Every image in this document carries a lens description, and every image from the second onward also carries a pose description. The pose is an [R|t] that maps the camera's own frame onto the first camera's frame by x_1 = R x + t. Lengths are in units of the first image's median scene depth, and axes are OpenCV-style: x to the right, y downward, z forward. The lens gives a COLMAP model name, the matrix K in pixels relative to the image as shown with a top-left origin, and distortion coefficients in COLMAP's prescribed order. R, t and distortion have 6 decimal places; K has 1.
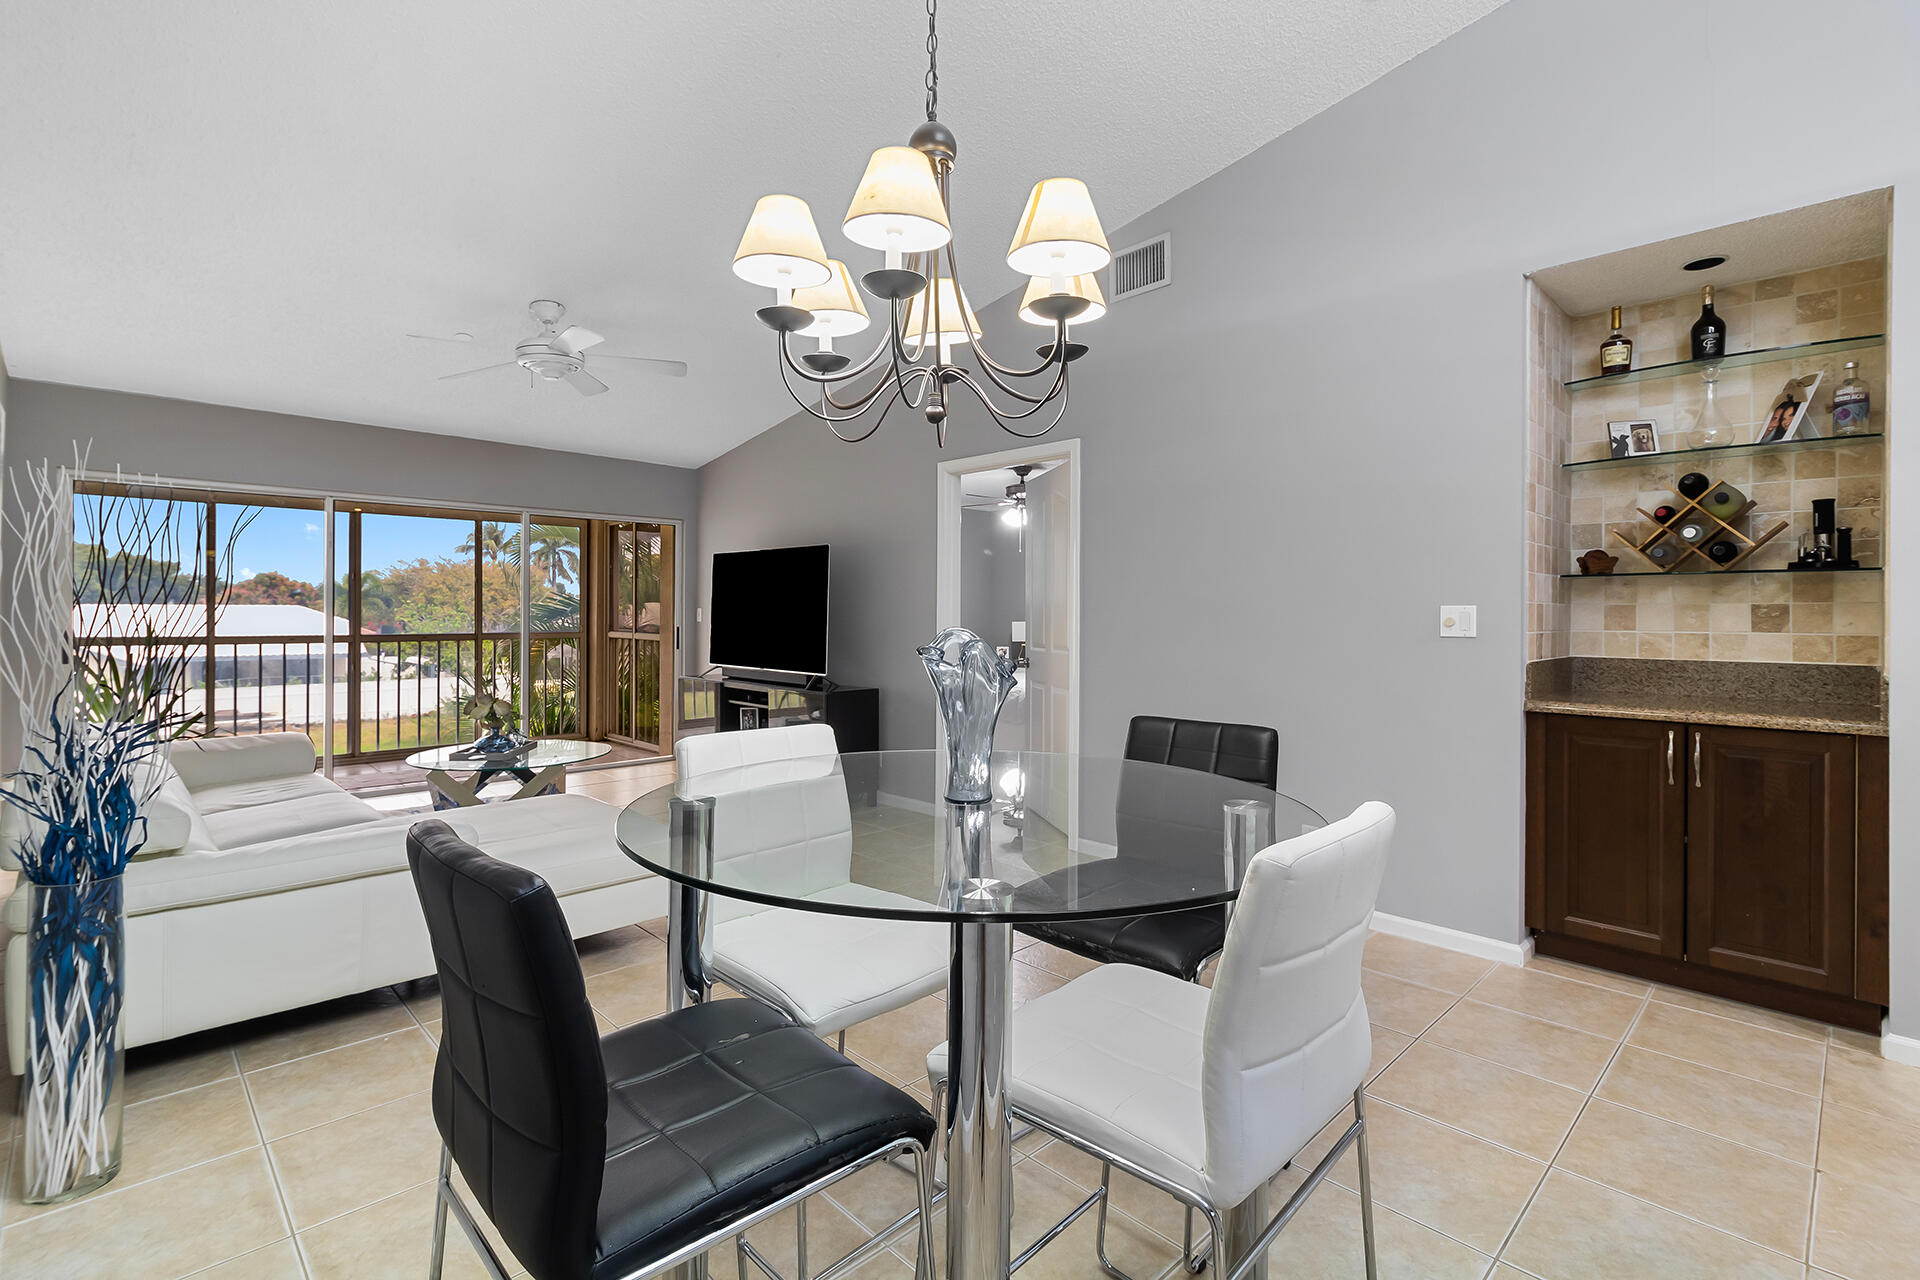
lens RADIAL K [[881.7, 0, 956.6], [0, 881.7, 633.1], [0, 0, 1]] dist [0.005277, -0.001438]
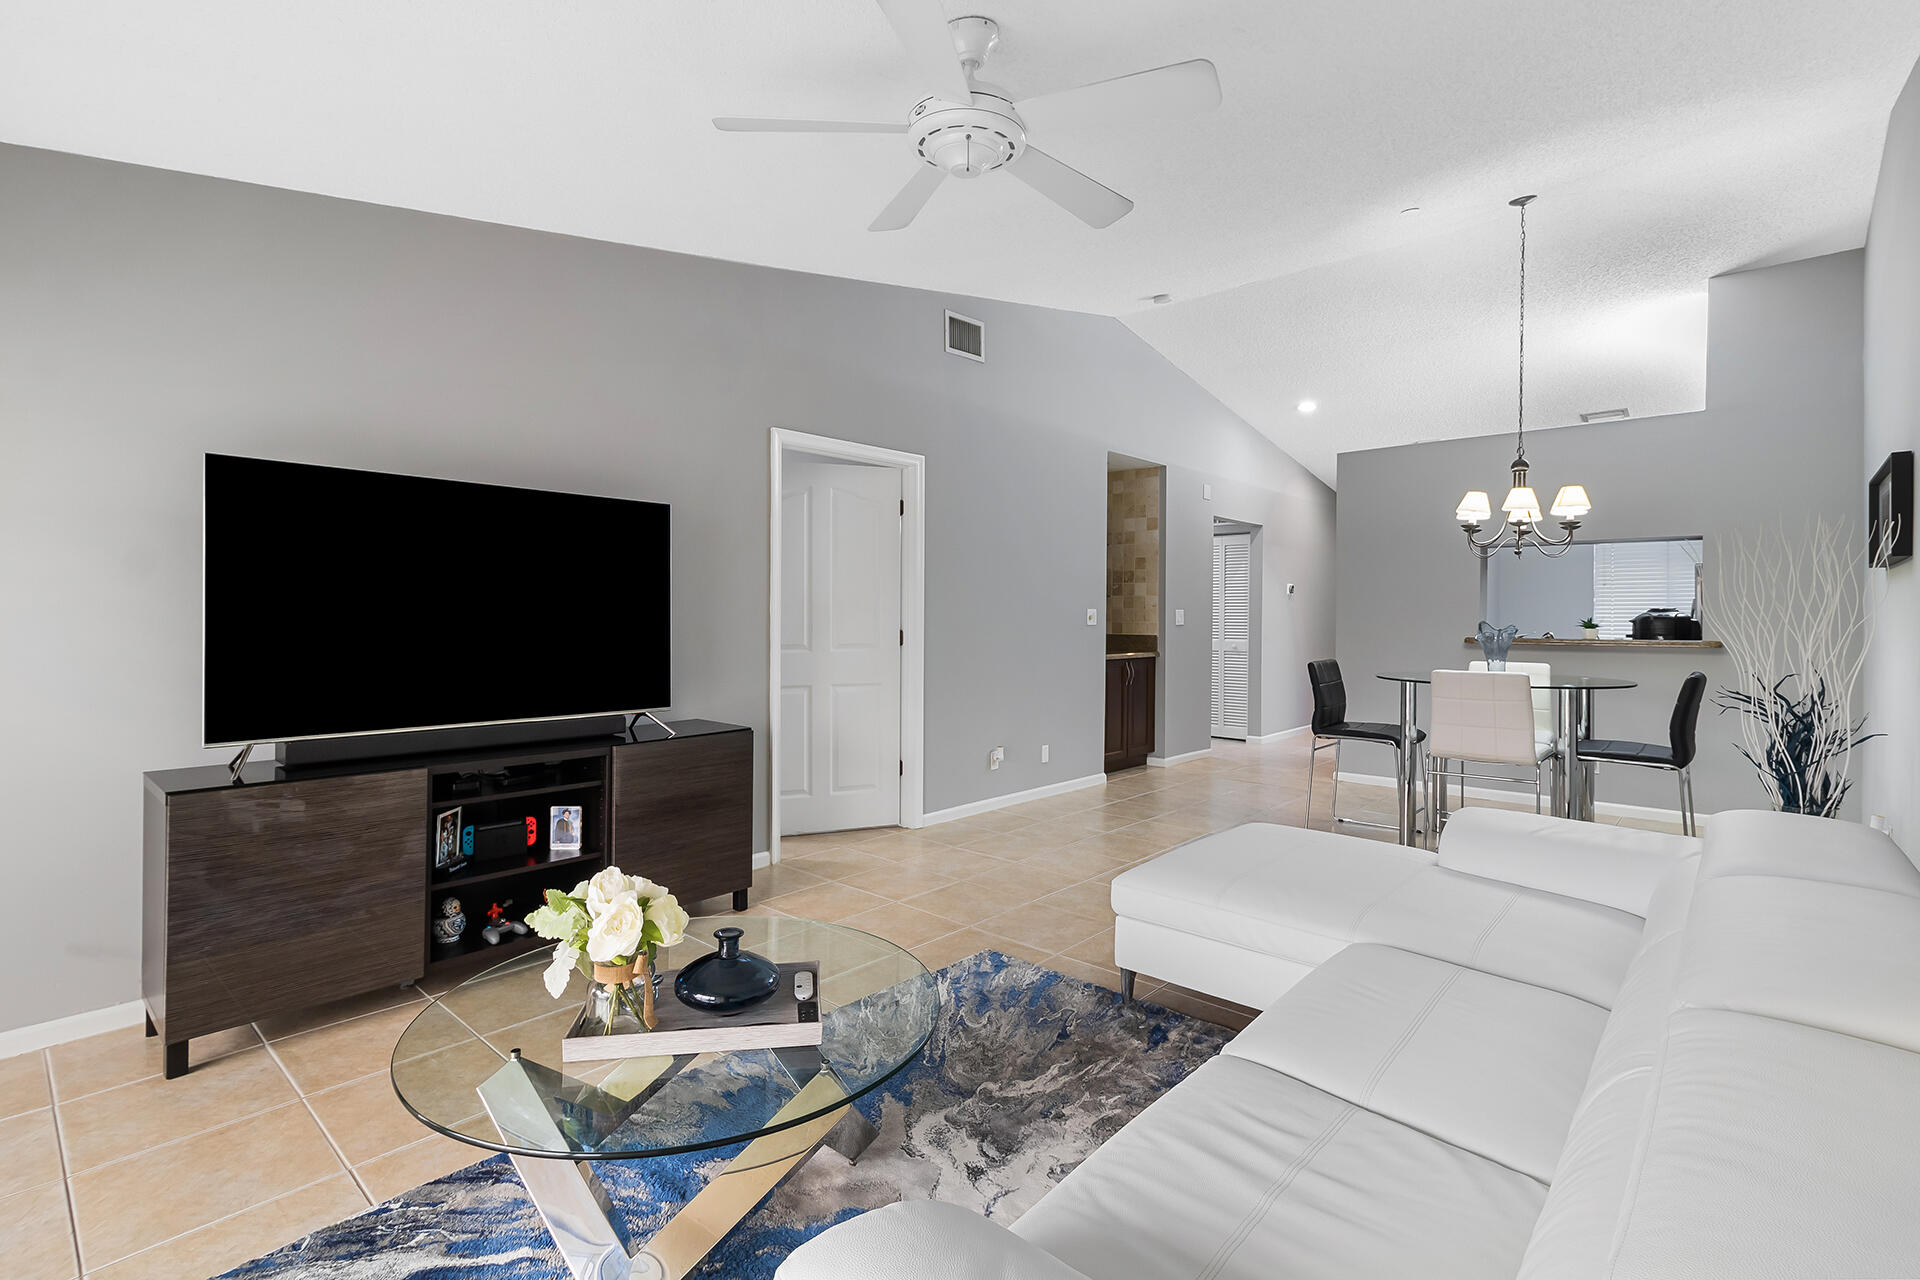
lens RADIAL K [[879.1, 0, 929.1], [0, 879.1, 608.9], [0, 0, 1]] dist [-0.001651, 0.000585]
pose [[-0.045717, 0.003506, 0.998948, -1.416020], [0.013660, 0.999903, -0.002884, -0.031948], [-0.998861, 0.013514, -0.045760, 1.518622]]
